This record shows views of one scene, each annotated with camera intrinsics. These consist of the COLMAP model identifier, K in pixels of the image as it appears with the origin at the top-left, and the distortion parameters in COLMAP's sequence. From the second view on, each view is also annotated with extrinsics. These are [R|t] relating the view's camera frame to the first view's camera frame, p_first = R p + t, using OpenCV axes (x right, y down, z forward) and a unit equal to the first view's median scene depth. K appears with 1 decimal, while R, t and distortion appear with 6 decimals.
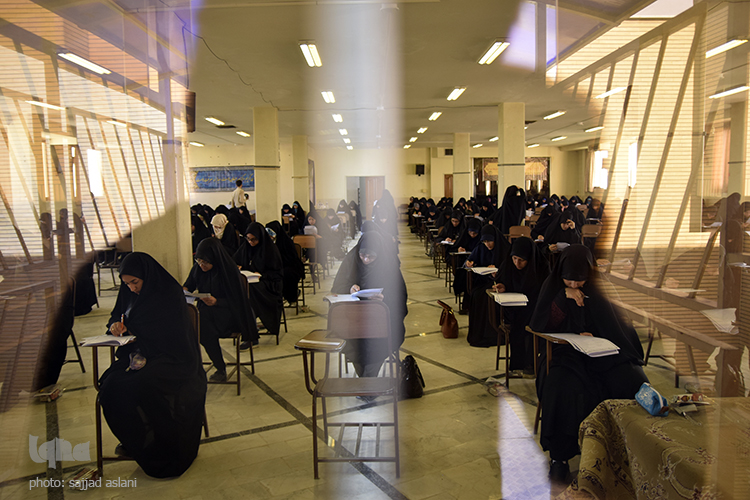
lens RADIAL K [[602.1, 0, 375.0], [0, 602.1, 250.0], [0, 0, 1]] dist [-0.129523, 0.150675]
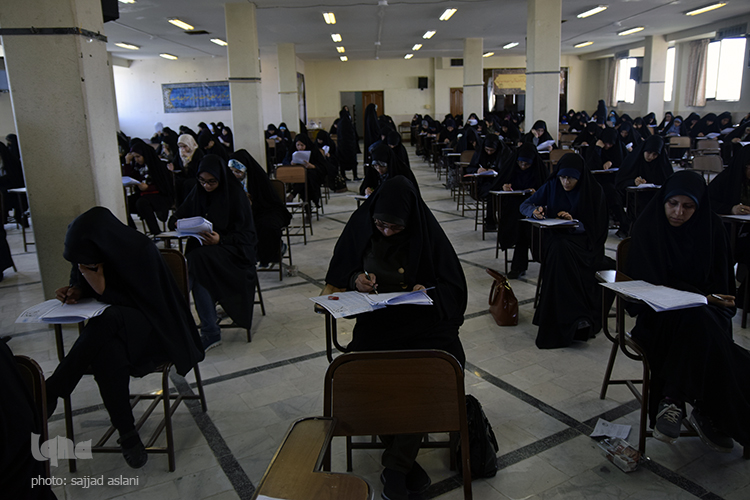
lens RADIAL K [[602.1, 0, 375.0], [0, 602.1, 250.0], [0, 0, 1]] dist [-0.129523, 0.150675]
pose [[0.999856, -0.015285, 0.007311, -0.010326], [0.014168, 0.990886, 0.133954, -0.011388], [-0.009291, -0.133831, 0.990961, 0.138568]]
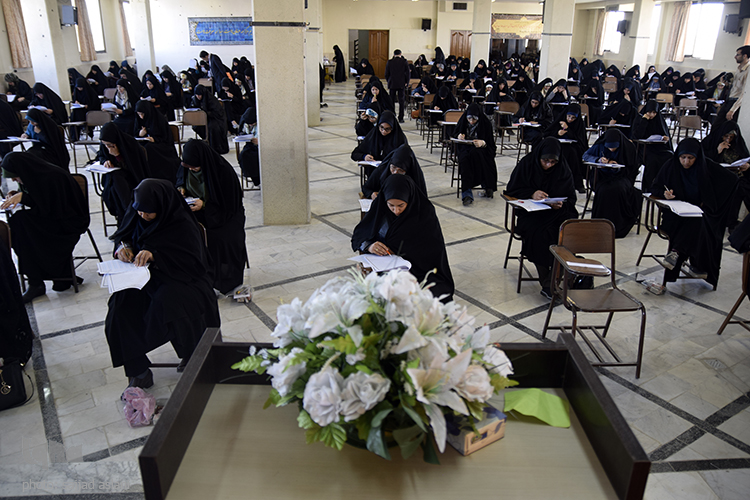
lens RADIAL K [[602.1, 0, 375.0], [0, 602.1, 250.0], [0, 0, 1]] dist [-0.129523, 0.150675]
pose [[0.997539, 0.002911, 0.070049, -0.114842], [-0.020232, 0.968585, 0.247860, -0.027546], [-0.067127, -0.248667, 0.966260, -0.000726]]
